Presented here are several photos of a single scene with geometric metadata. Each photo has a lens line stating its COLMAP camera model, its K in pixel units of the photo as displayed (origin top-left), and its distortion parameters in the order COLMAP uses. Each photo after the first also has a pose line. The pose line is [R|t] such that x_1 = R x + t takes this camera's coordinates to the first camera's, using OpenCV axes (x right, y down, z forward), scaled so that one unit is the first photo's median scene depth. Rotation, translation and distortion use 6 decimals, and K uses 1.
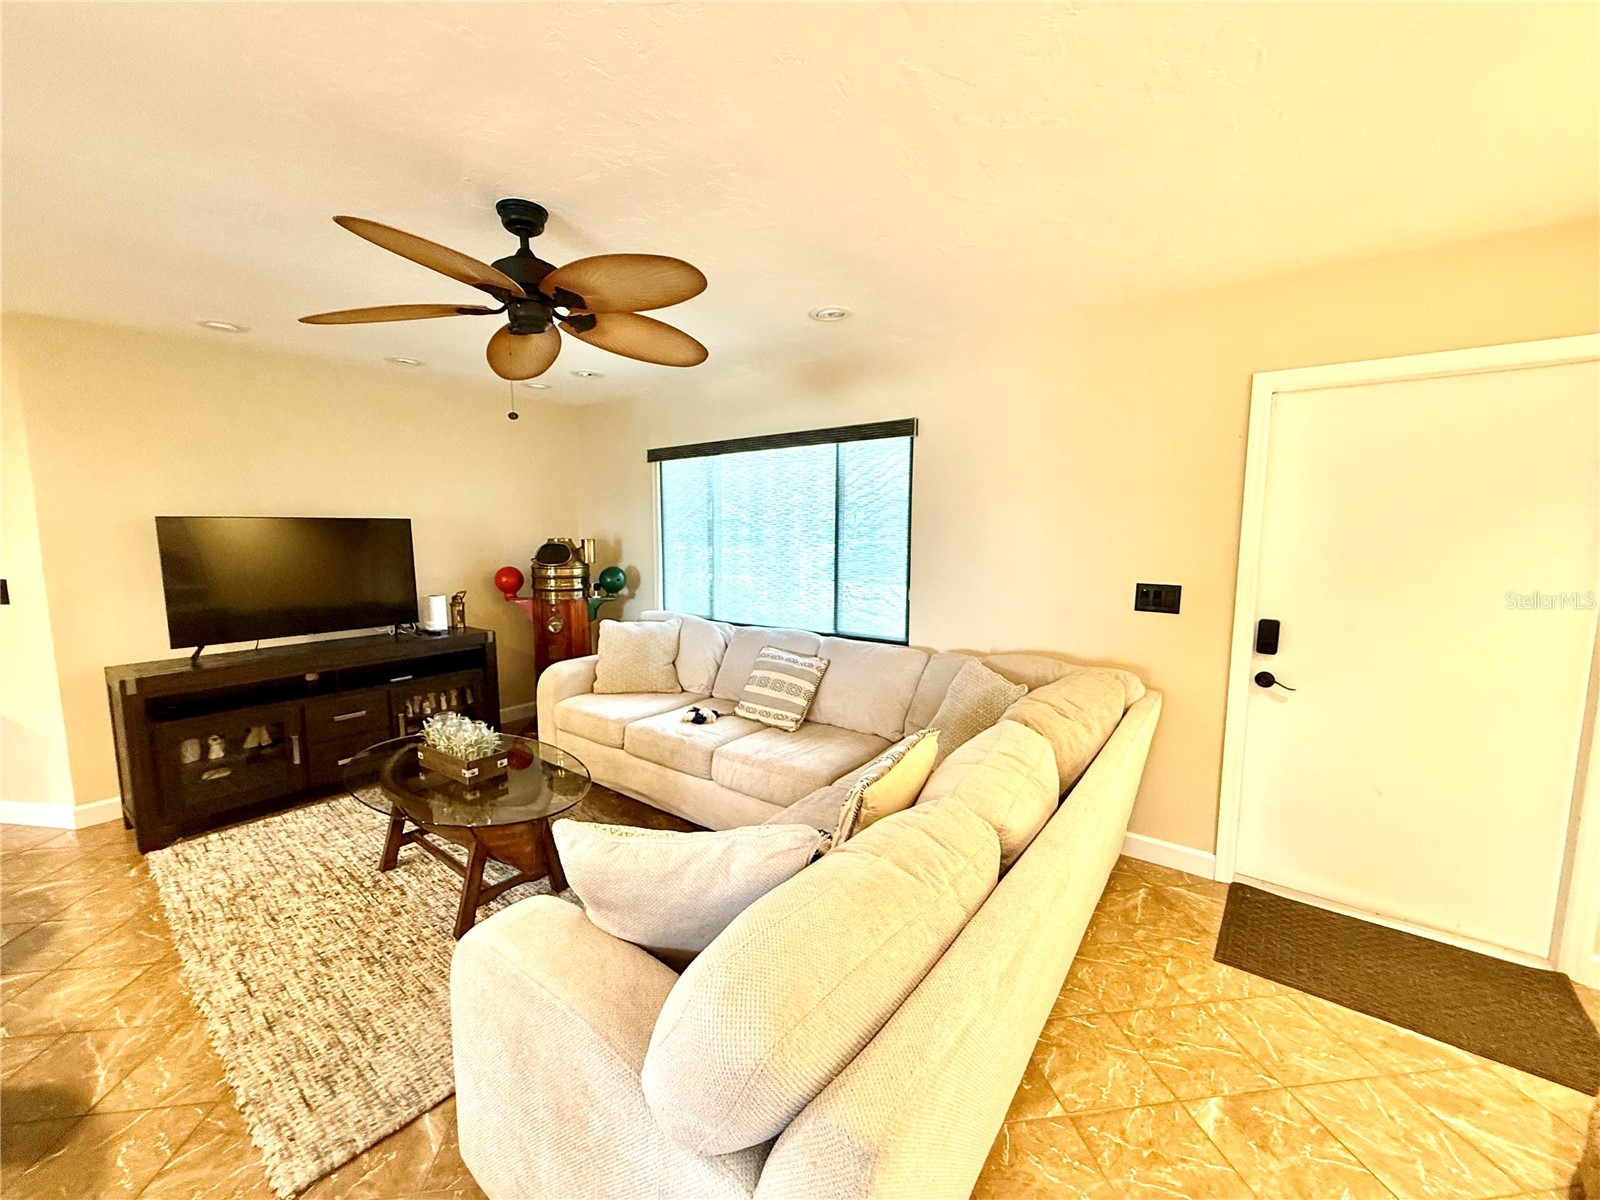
lens RADIAL K [[639.7, 0, 804.9], [0, 639.7, 598.1], [0, 0, 1]] dist [-0.002771, 0.000584]
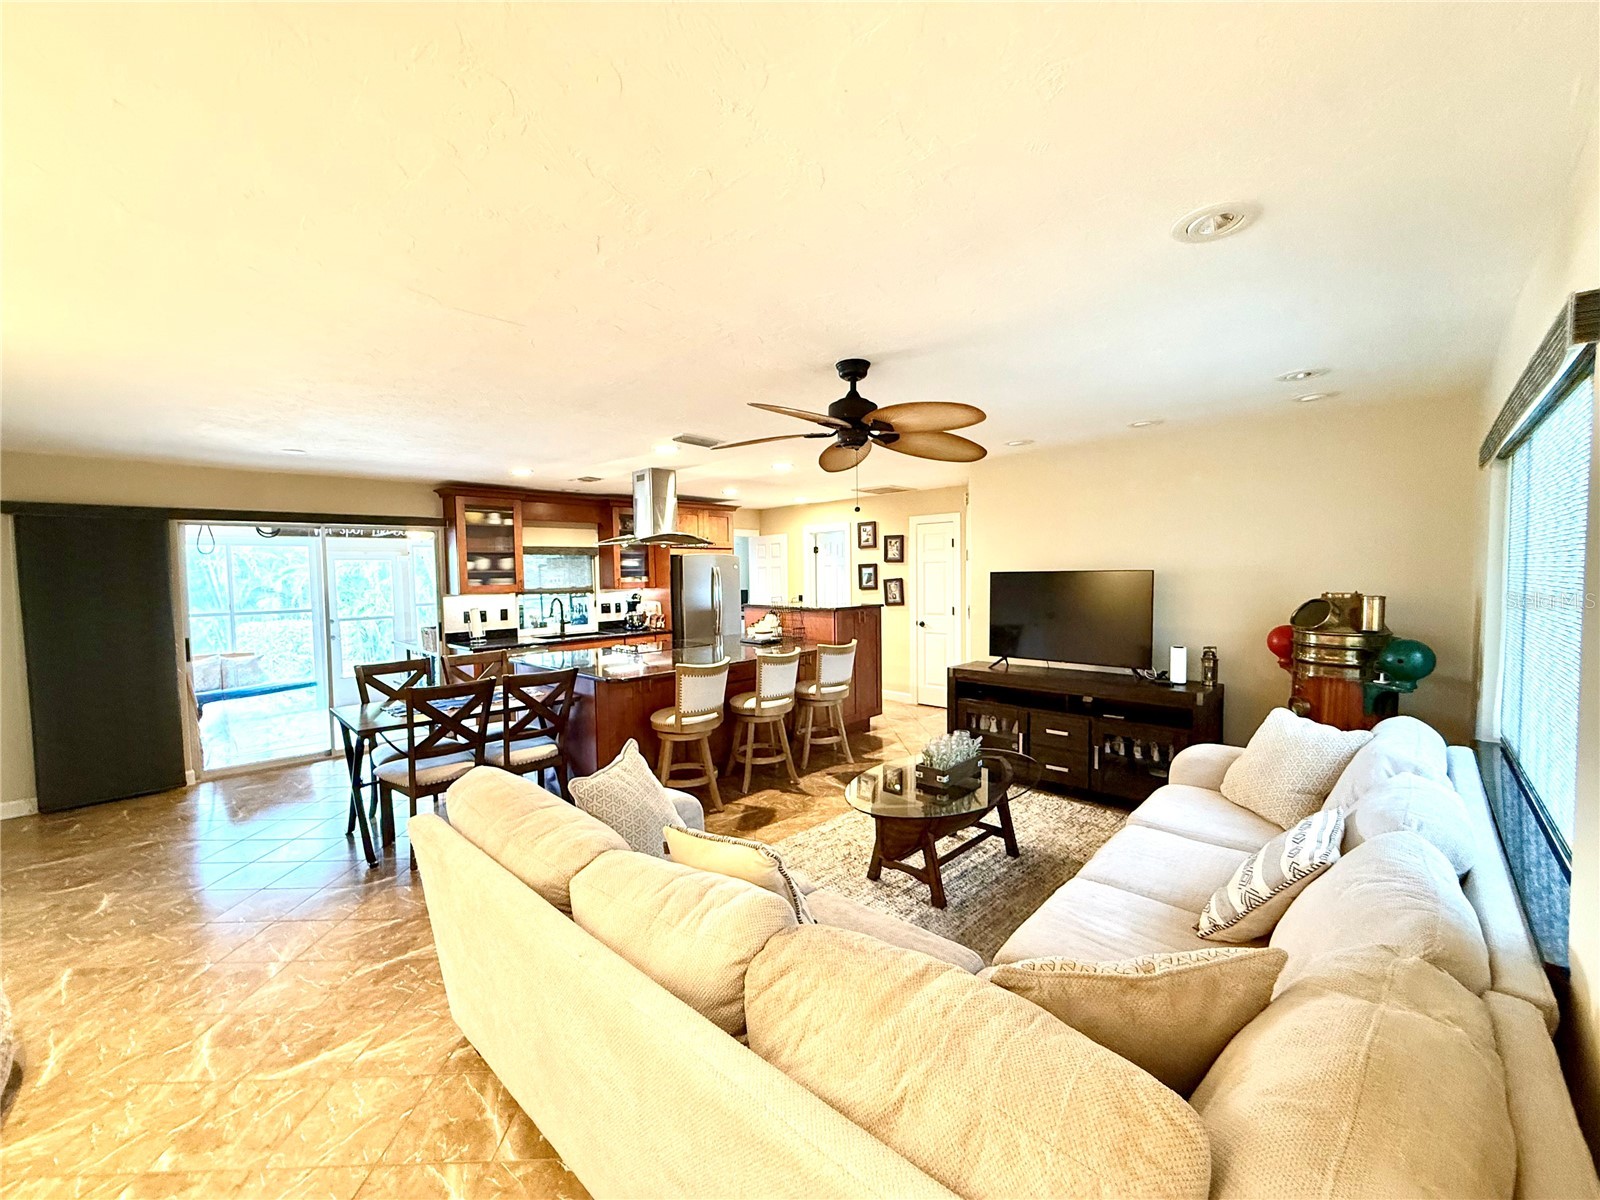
lens RADIAL K [[639.7, 0, 791.8], [0, 639.7, 596.2], [0, 0, 1]] dist [-0.002771, 0.000584]
pose [[-0.118939, 0.043664, -0.991941, 0.522068], [-0.091672, 0.994283, 0.054759, -0.090491], [0.988661, 0.097446, -0.114257, 0.569868]]
